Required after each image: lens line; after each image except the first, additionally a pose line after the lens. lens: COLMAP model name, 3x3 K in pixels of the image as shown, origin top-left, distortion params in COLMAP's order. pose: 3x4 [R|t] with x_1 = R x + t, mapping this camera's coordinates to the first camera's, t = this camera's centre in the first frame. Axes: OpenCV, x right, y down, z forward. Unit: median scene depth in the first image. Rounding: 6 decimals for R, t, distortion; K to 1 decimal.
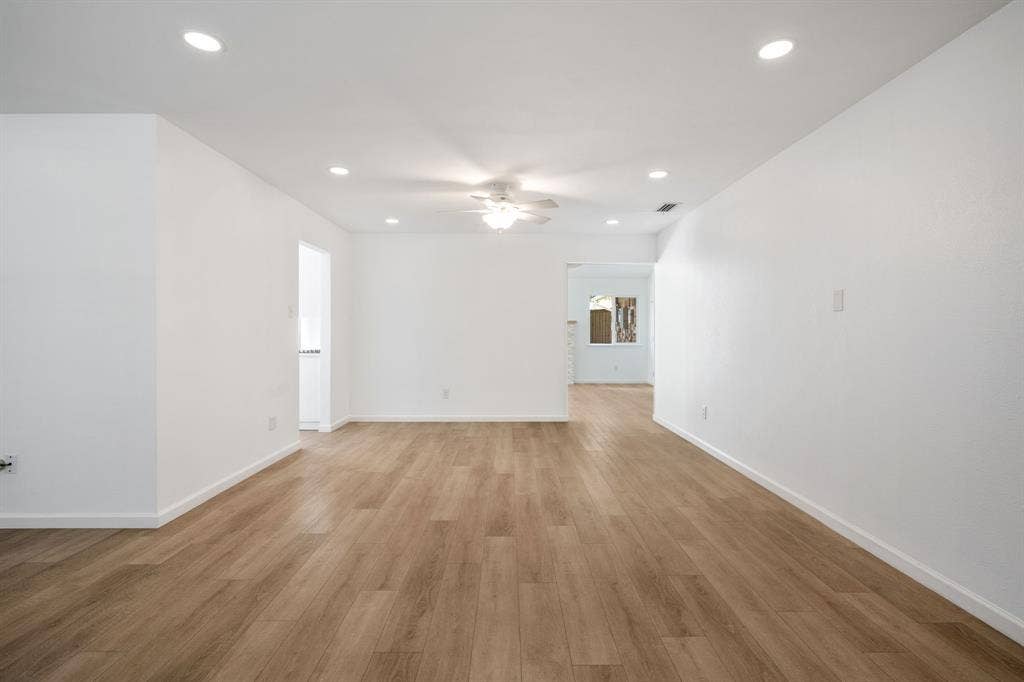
lens RADIAL K [[478.2, 0, 513.3], [0, 478.2, 343.5], [0, 0, 1]] dist [-0.005400, 0.000879]
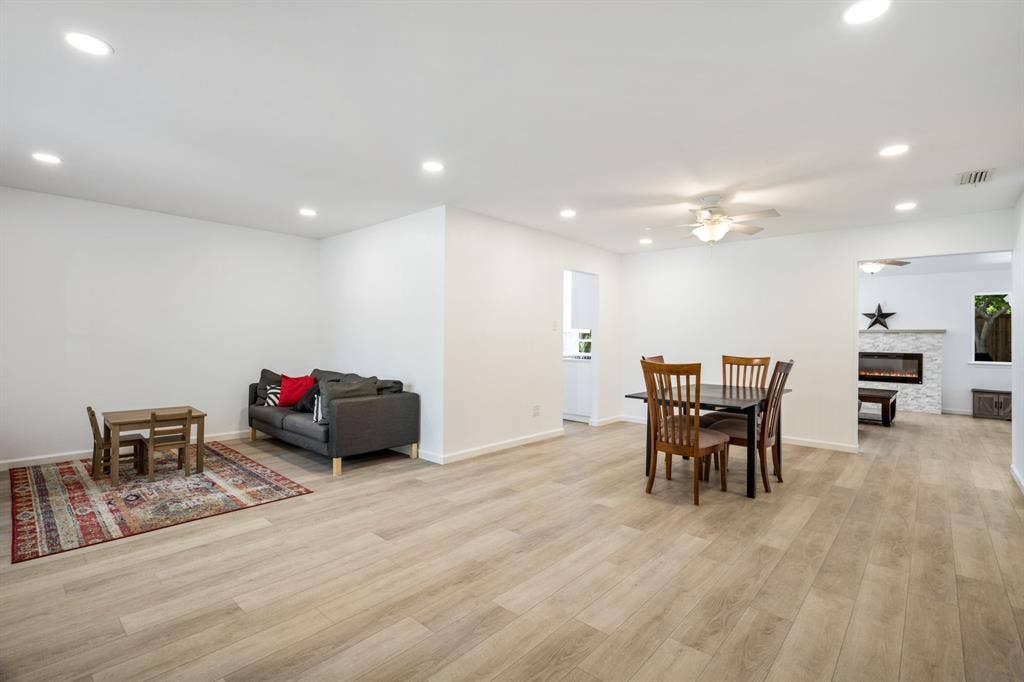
lens RADIAL K [[478.2, 0, 515.8], [0, 478.2, 336.5], [0, 0, 1]] dist [-0.005400, 0.000879]
pose [[0.734484, 0.004575, -0.678610, 0.507511], [-0.026993, 0.999383, -0.022478, -0.008505], [0.678089, 0.034828, 0.734154, -0.013581]]
